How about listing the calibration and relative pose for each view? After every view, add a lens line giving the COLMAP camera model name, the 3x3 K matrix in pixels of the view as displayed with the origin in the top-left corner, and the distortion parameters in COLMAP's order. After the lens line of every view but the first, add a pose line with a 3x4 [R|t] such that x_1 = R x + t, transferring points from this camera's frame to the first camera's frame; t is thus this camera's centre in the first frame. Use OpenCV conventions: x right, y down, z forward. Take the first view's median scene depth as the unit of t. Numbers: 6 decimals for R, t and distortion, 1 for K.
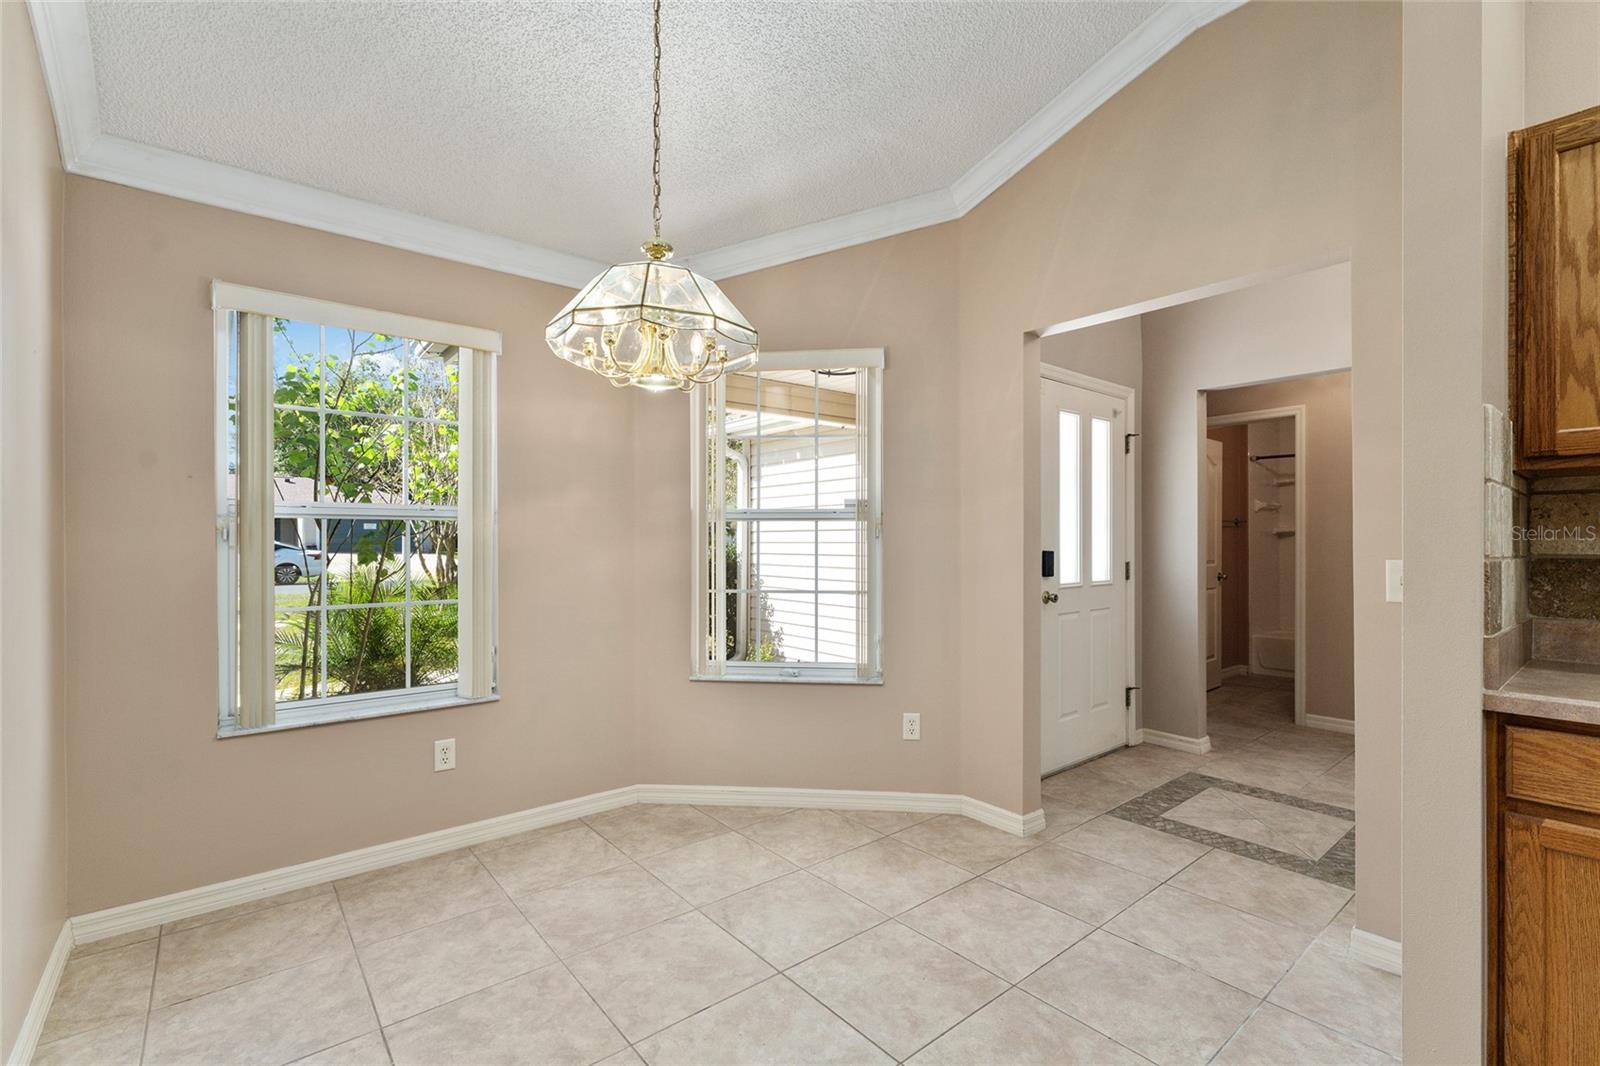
lens RADIAL K [[728.8, 0, 798.2], [0, 728.8, 543.7], [0, 0, 1]] dist [0.002278, 0.000705]
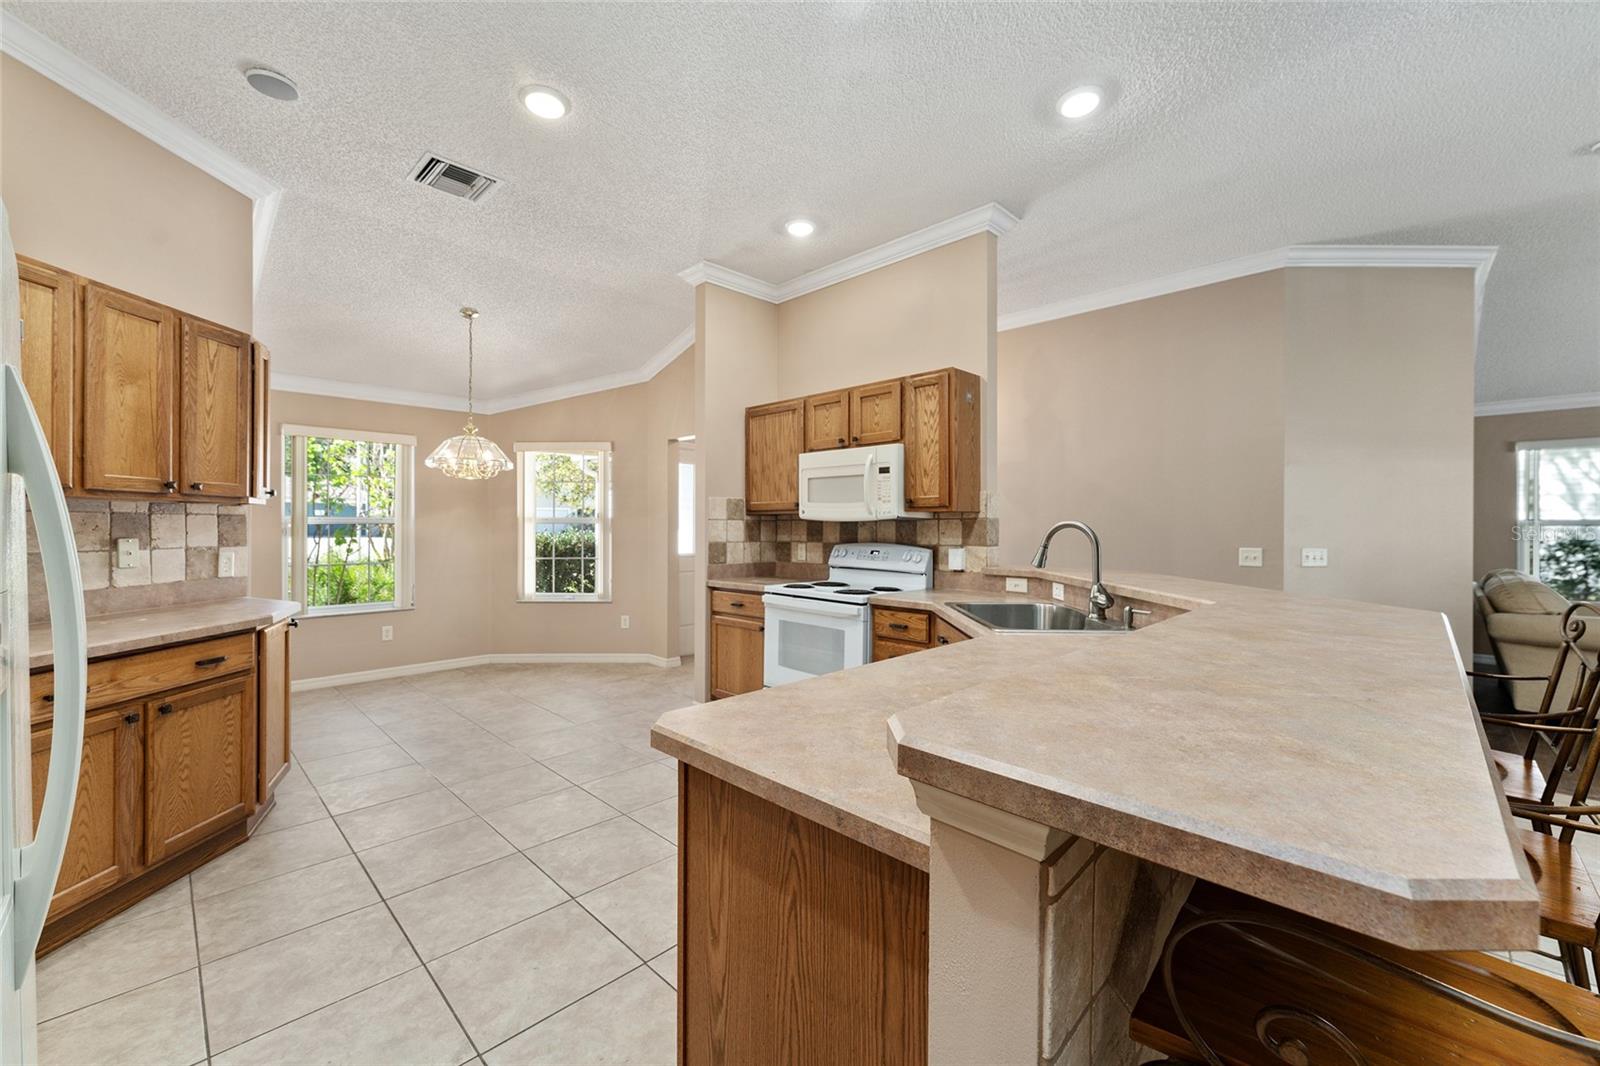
lens RADIAL K [[632.3, 0, 792.6], [0, 632.3, 526.1], [0, 0, 1]] dist [0.001443, -0.000964]
pose [[0.993523, 0.001793, 0.113619, 0.929460], [-0.001491, 0.999995, -0.002740, -0.044336], [-0.113623, 0.002553, 0.993521, -1.874830]]
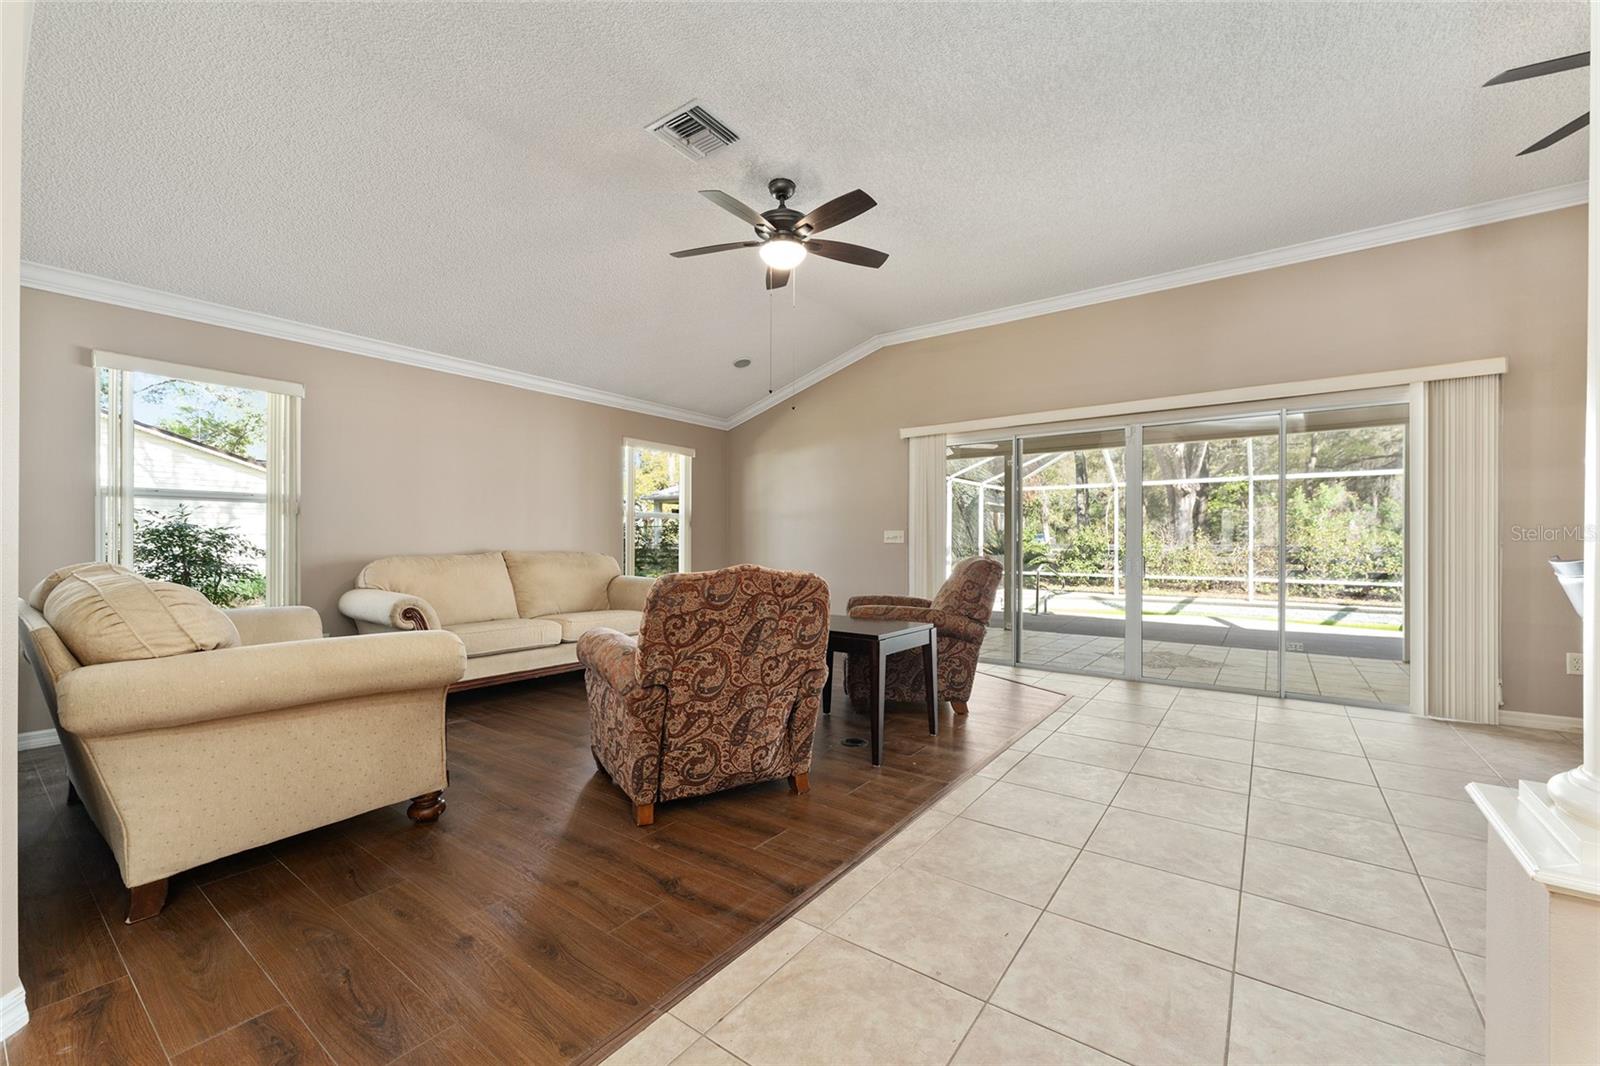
lens RADIAL K [[632.3, 0, 811.3], [0, 632.3, 544.0], [0, 0, 1]] dist [0.001443, -0.000964]
pose [[-0.263247, -0.003289, 0.964723, 2.857835], [0.001709, 0.999991, 0.003876, 0.102759], [-0.964727, 0.002669, -0.263239, -0.448810]]
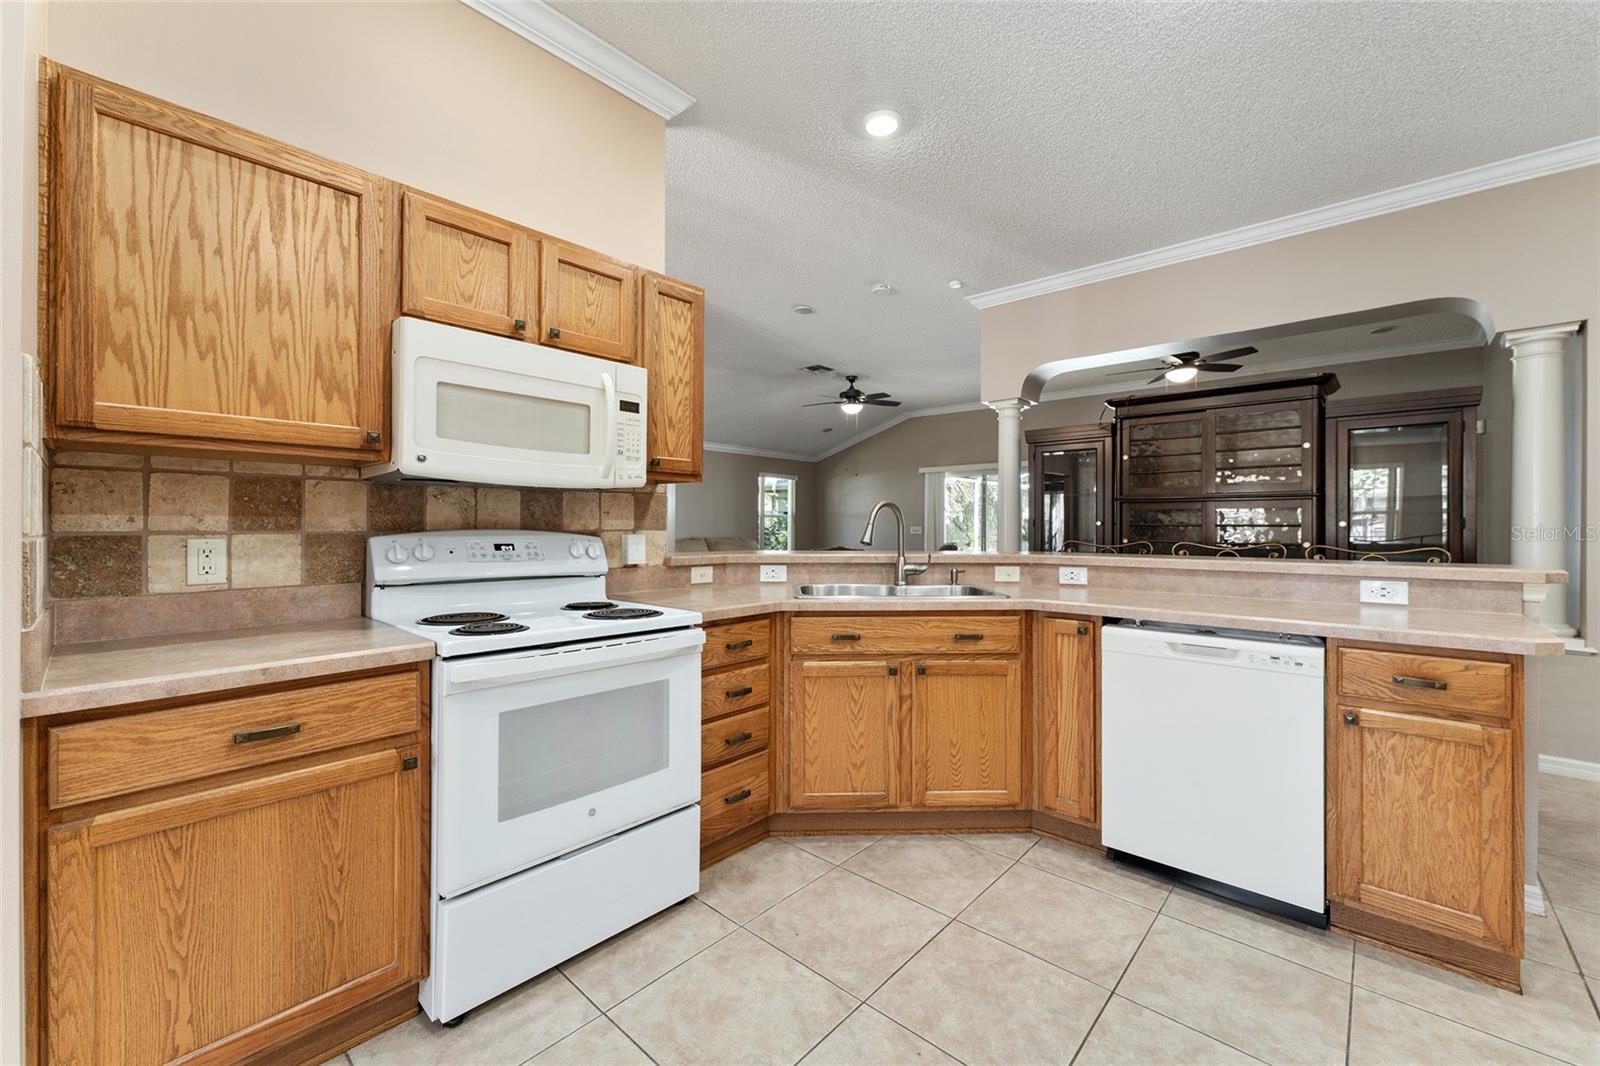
lens RADIAL K [[632.3, 0, 801.6], [0, 632.3, 522.5], [0, 0, 1]] dist [0.001443, -0.000964]
pose [[-0.148571, 0.001722, 0.988900, 0.084075], [-0.000842, 0.999998, -0.001868, 0.003585], [-0.988901, -0.001110, -0.148569, 0.209167]]
